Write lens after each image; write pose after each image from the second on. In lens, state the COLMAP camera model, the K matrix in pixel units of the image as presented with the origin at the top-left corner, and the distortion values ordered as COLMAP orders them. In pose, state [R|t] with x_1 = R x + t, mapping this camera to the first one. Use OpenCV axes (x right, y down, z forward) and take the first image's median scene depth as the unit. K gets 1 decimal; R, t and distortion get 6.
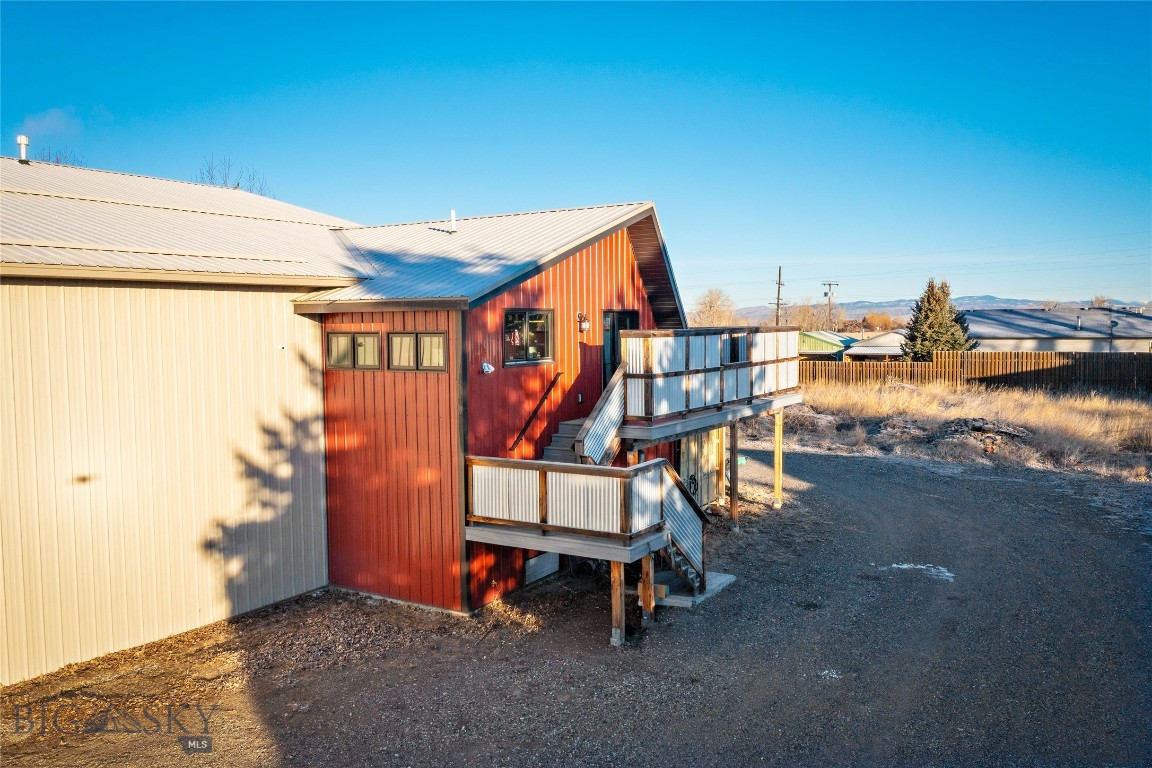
lens RADIAL K [[943.1, 0, 578.0], [0, 943.1, 378.0], [0, 0, 1]] dist [-0.008958, 0.006563]
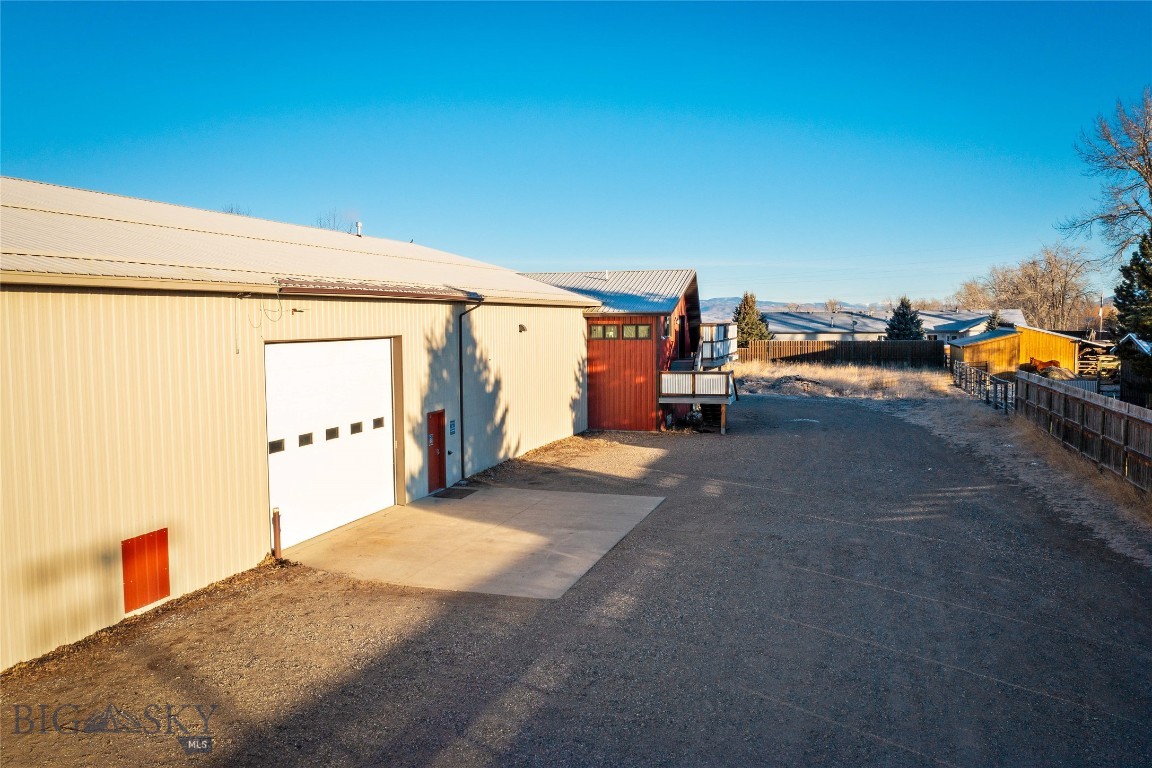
lens RADIAL K [[943.1, 0, 573.1], [0, 943.1, 383.9], [0, 0, 1]] dist [-0.008958, 0.006563]
pose [[0.970909, -0.017497, 0.238808, -0.465423], [0.016300, 0.999843, 0.006988, 0.045602], [-0.238893, -0.002892, 0.971042, -0.715119]]
